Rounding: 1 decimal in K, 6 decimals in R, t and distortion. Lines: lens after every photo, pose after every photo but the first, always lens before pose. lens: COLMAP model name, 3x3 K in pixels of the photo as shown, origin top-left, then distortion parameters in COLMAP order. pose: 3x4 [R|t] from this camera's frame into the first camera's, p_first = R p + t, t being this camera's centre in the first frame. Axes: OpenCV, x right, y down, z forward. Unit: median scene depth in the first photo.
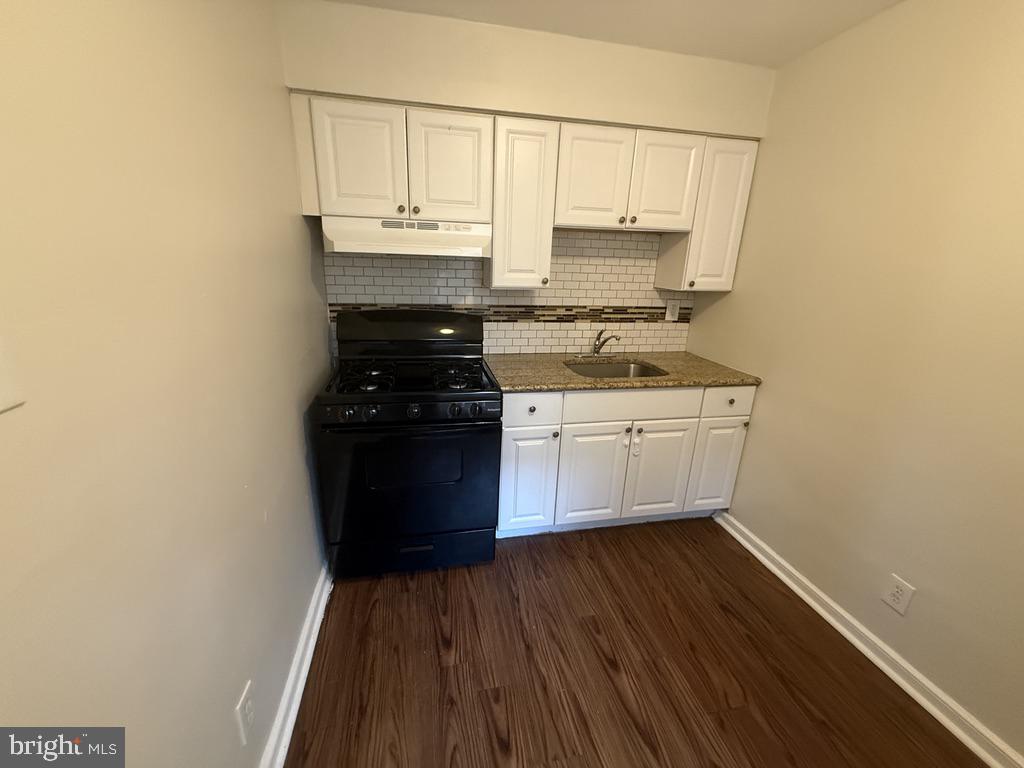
lens RADIAL K [[409.7, 0, 507.6], [0, 409.7, 383.4], [0, 0, 1]] dist [-0.001597, -0.000200]
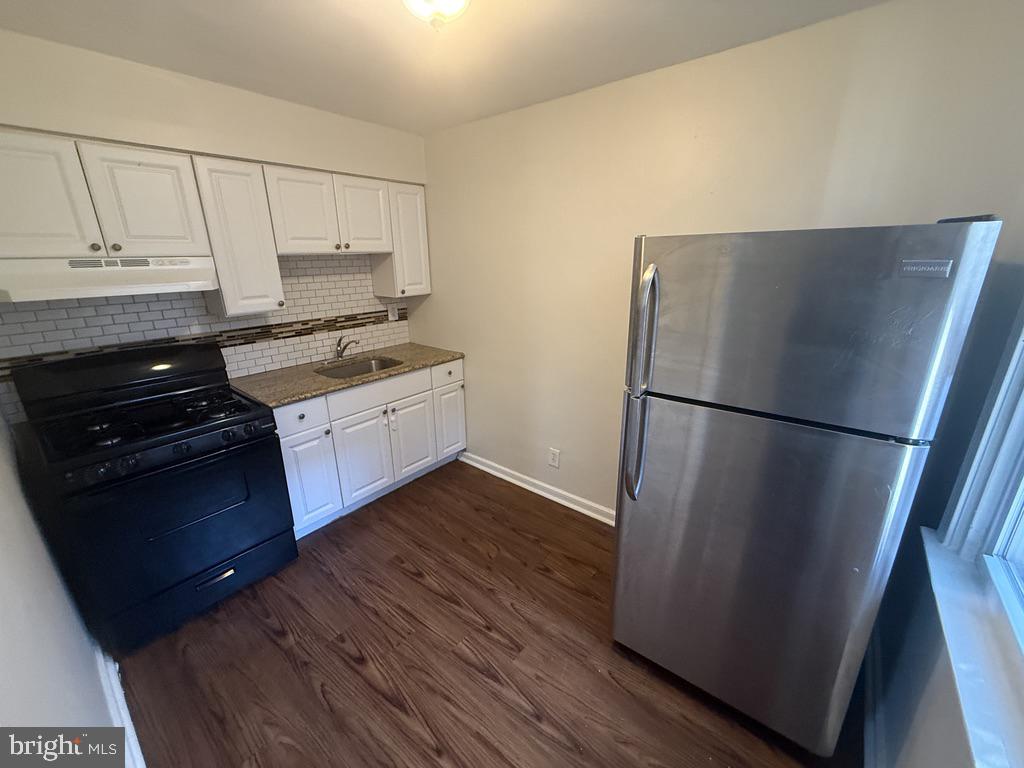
lens RADIAL K [[409.7, 0, 507.6], [0, 409.7, 383.4], [0, 0, 1]] dist [-0.001597, -0.000200]
pose [[0.780873, -0.229020, 0.581195, -0.124190], [0.217485, 0.971836, 0.090748, -0.005156], [-0.585609, 0.055539, 0.808689, -0.252894]]
